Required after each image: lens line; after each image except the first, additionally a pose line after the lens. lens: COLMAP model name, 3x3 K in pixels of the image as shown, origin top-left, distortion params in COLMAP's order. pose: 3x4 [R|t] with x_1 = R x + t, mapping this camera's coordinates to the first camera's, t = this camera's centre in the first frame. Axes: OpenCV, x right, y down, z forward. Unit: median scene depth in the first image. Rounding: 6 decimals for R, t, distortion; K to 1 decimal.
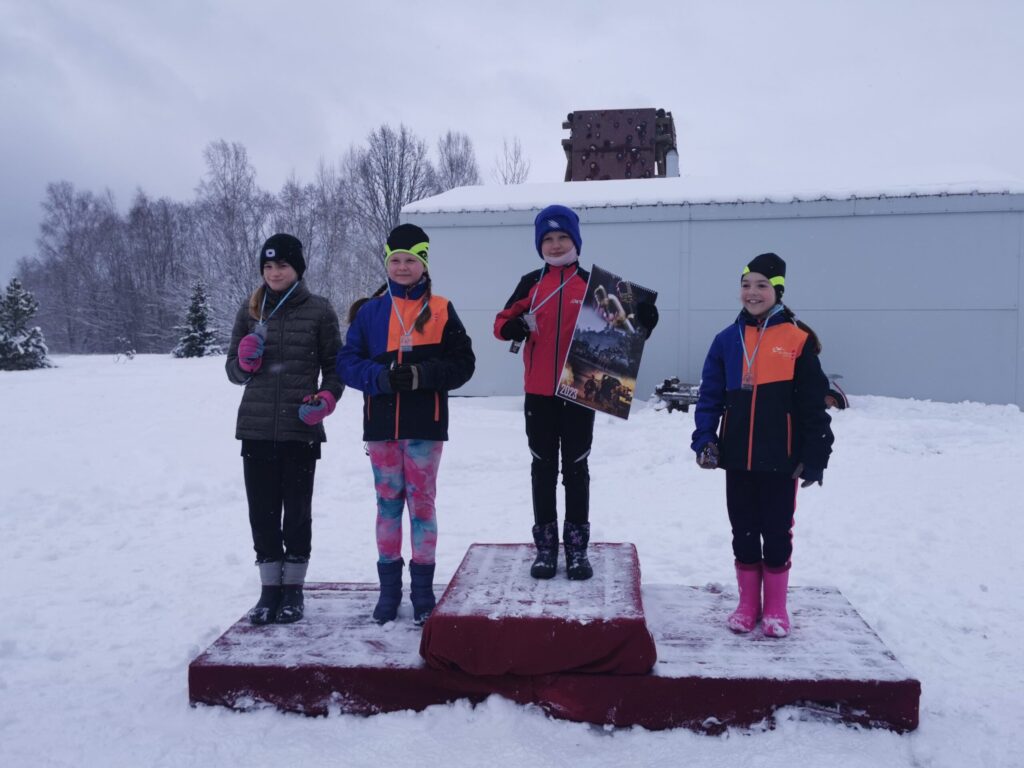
lens RADIAL K [[927.8, 0, 512.0], [0, 927.8, 384.0], [0, 0, 1]] dist [0.038879, -0.004447]
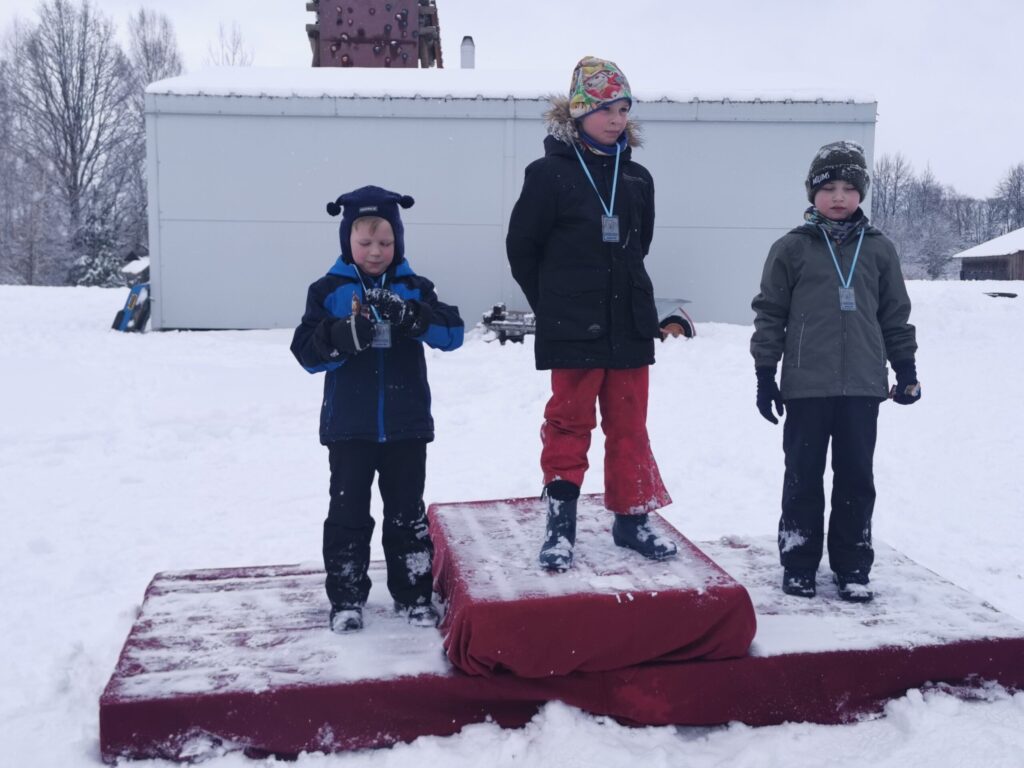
lens RADIAL K [[1052.2, 0, 512.0], [0, 1052.2, 384.0], [0, 0, 1]] dist [0.052686, -0.030845]
pose [[0.964650, -0.023246, 0.262509, -0.184612], [0.007631, 0.998148, 0.060347, 0.020813], [-0.263426, -0.056210, 0.963041, 0.147133]]
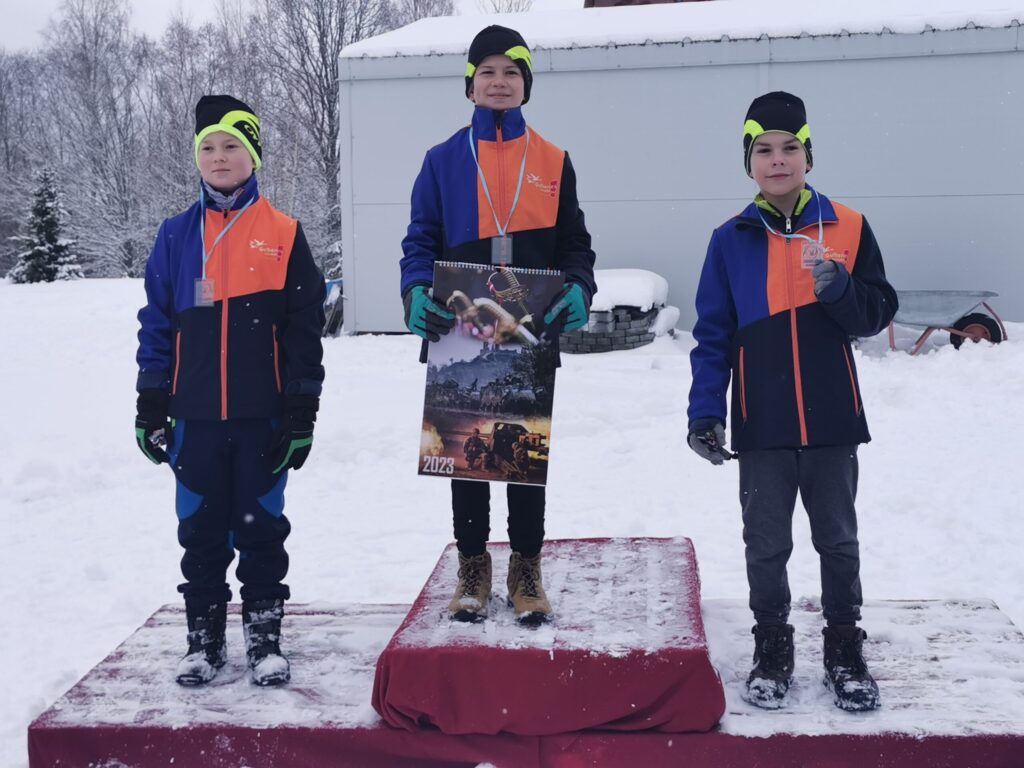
lens RADIAL K [[1353.1, 0, 512.0], [0, 1353.1, 406.9], [0, 0, 1]] dist [0.031425, 0.034927]
pose [[0.999905, -0.013817, 0.000002, 0.003375], [0.013787, 0.997723, 0.066024, 0.008739], [-0.000914, -0.066017, 0.997818, 0.029685]]
